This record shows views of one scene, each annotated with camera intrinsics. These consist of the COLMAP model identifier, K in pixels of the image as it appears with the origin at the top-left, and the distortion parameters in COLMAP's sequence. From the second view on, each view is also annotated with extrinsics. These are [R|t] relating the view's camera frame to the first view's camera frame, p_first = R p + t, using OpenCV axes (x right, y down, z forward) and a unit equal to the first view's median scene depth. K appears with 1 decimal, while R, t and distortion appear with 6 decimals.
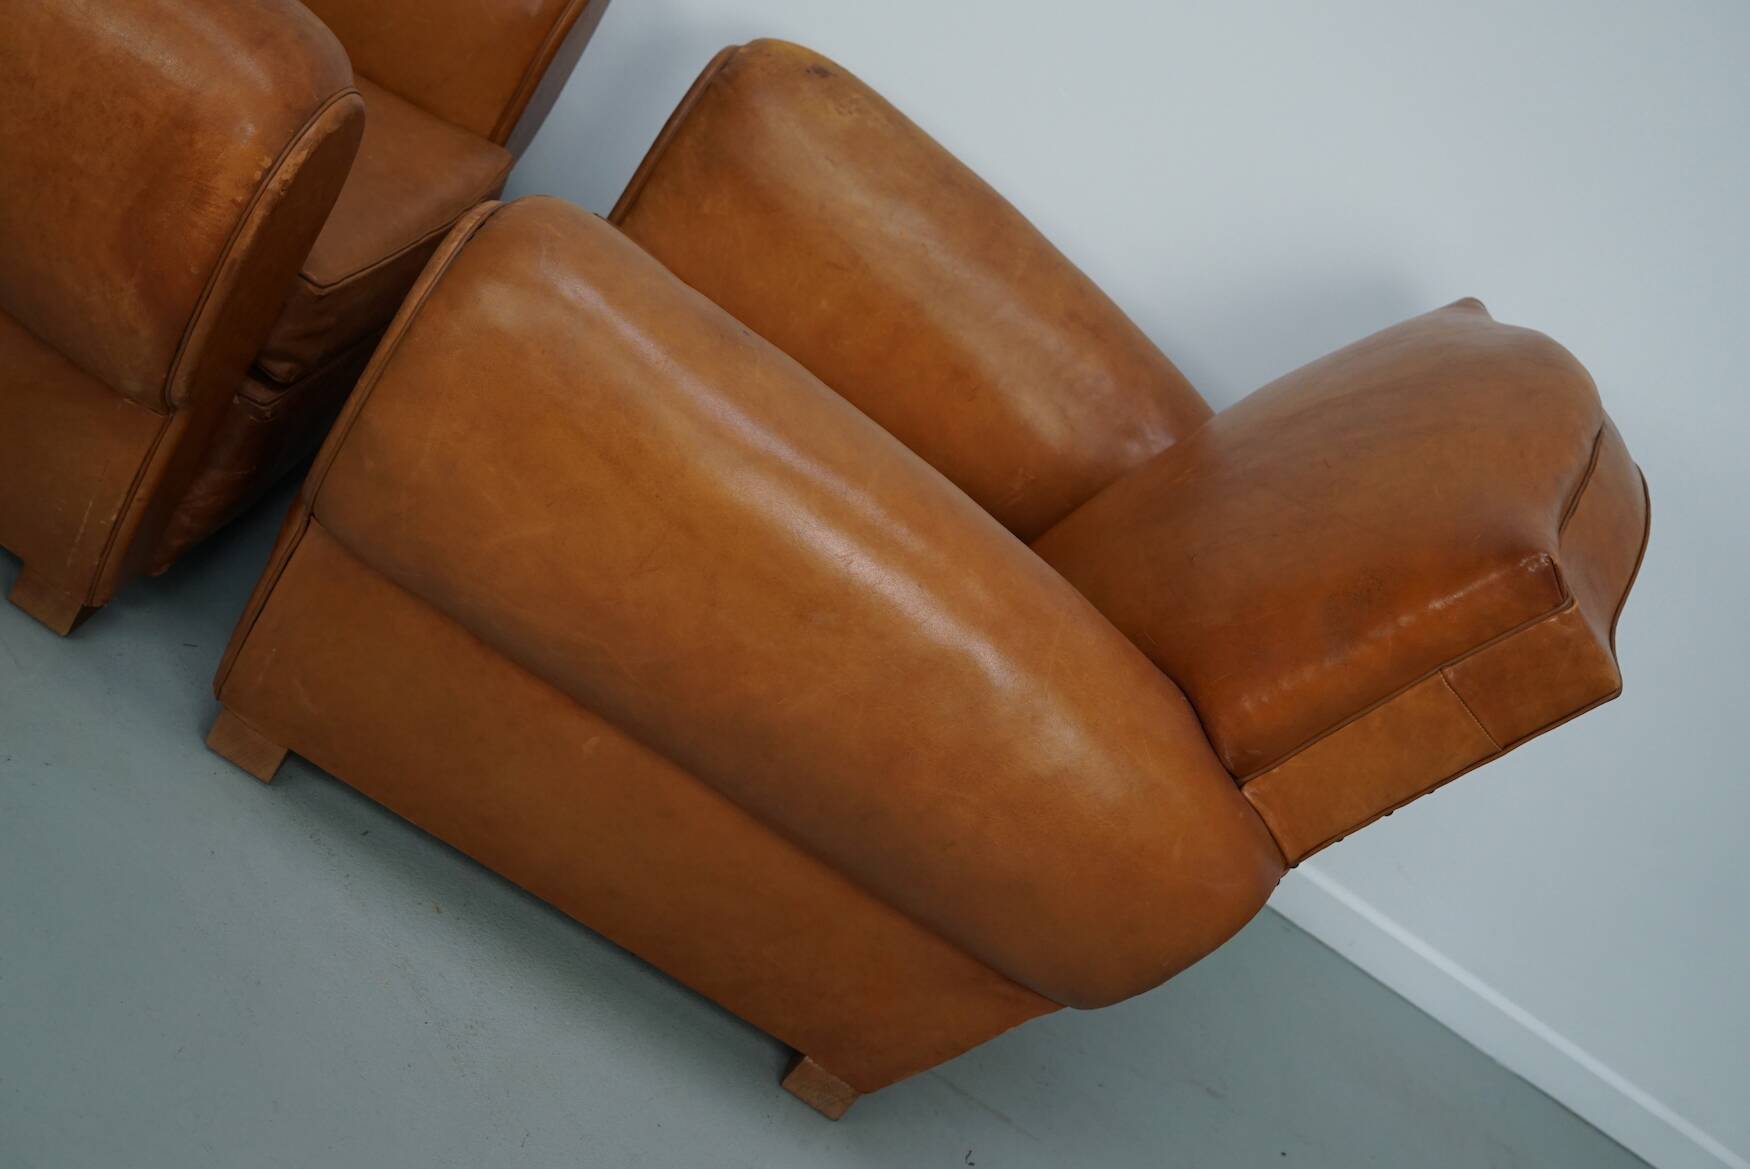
lens RADIAL K [[2260.9, 0, 882.8], [0, 2260.9, 608.6], [0, 0, 1]] dist [-0.145949, 0.299874]
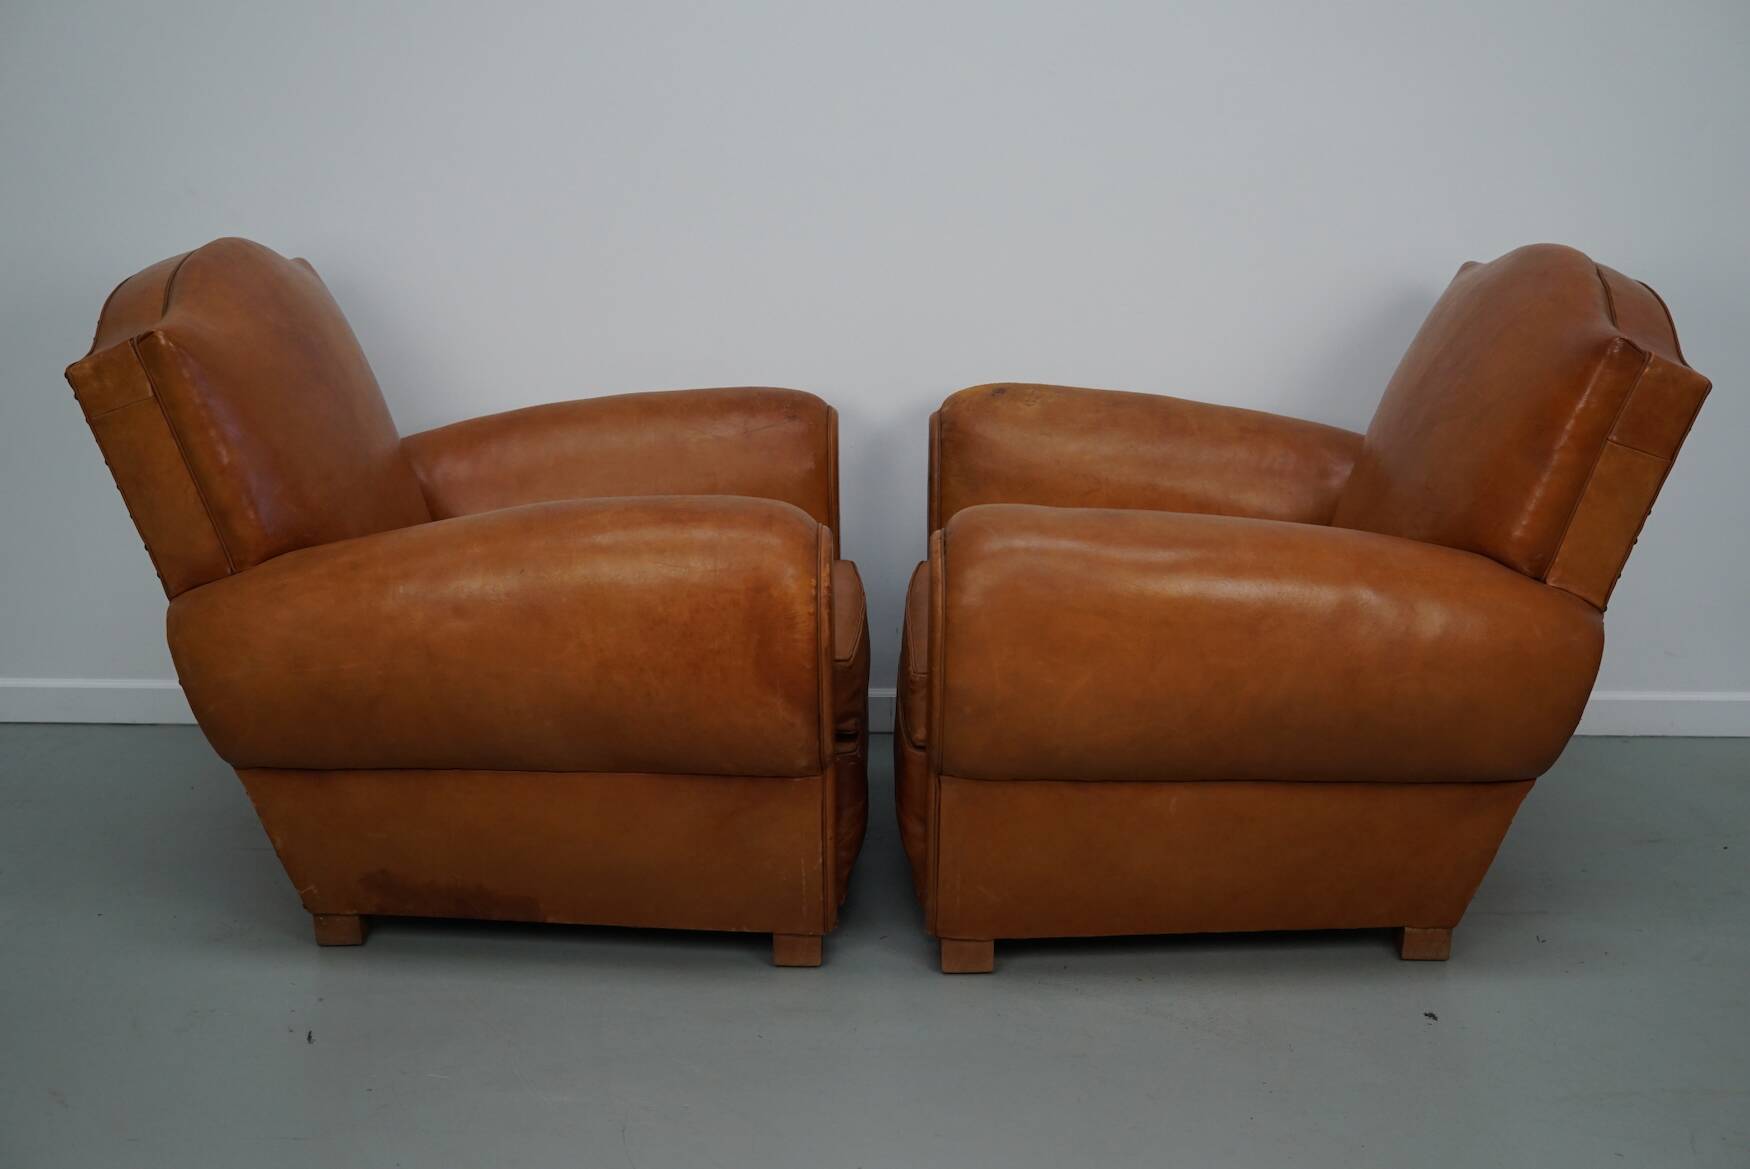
lens RADIAL K [[2260.9, 0, 882.8], [0, 2260.9, 608.6], [0, 0, 1]] dist [-0.145949, 0.299874]
pose [[0.829781, -0.557888, 0.014987, -0.248546], [0.551040, 0.814750, -0.180383, 0.122233], [0.088423, 0.157937, 0.983482, -0.529228]]
